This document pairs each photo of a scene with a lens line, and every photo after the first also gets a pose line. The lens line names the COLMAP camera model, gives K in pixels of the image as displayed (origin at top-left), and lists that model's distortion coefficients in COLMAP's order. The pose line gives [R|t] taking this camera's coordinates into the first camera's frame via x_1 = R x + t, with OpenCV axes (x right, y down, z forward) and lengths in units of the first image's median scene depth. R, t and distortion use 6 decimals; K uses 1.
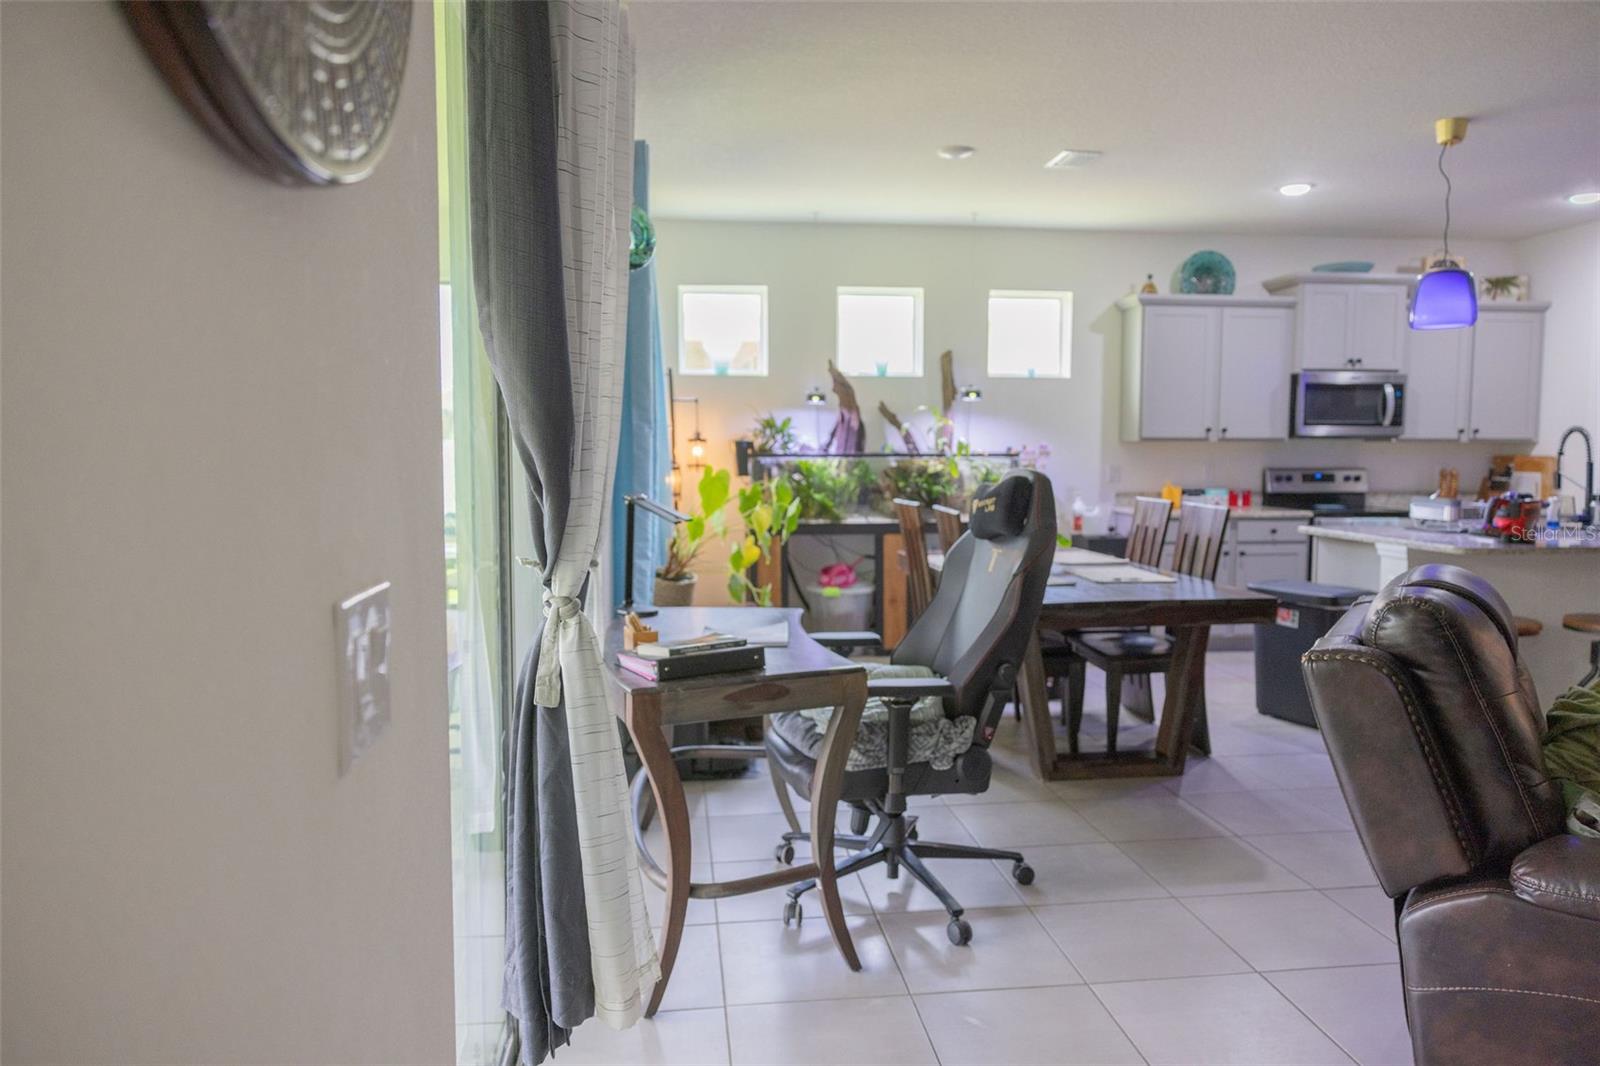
lens RADIAL K [[1084.8, 0, 763.9], [0, 1084.8, 530.6], [0, 0, 1]] dist [0.005616, 0.001350]
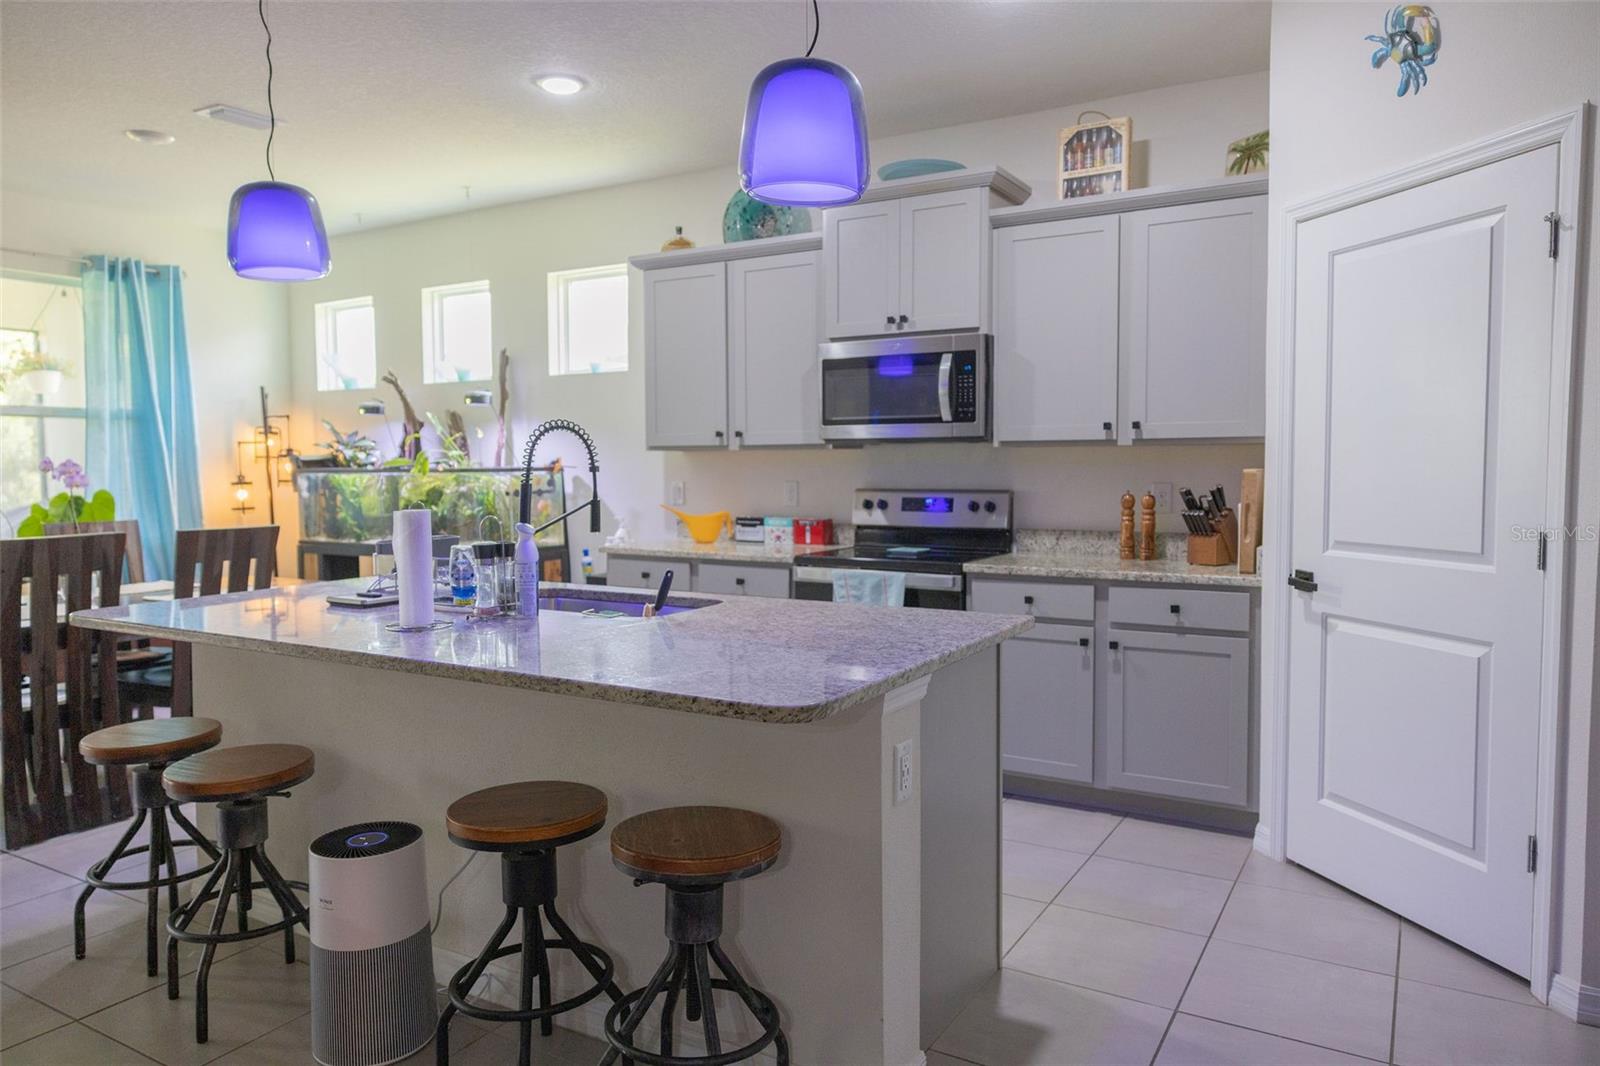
lens RADIAL K [[1084.8, 0, 763.9], [0, 1084.8, 530.6], [0, 0, 1]] dist [0.005616, 0.001350]
pose [[0.784621, 0.031121, -0.619194, 0.855352], [-0.032815, 0.999424, 0.008650, -0.036574], [0.619106, 0.013532, 0.785191, 0.450604]]
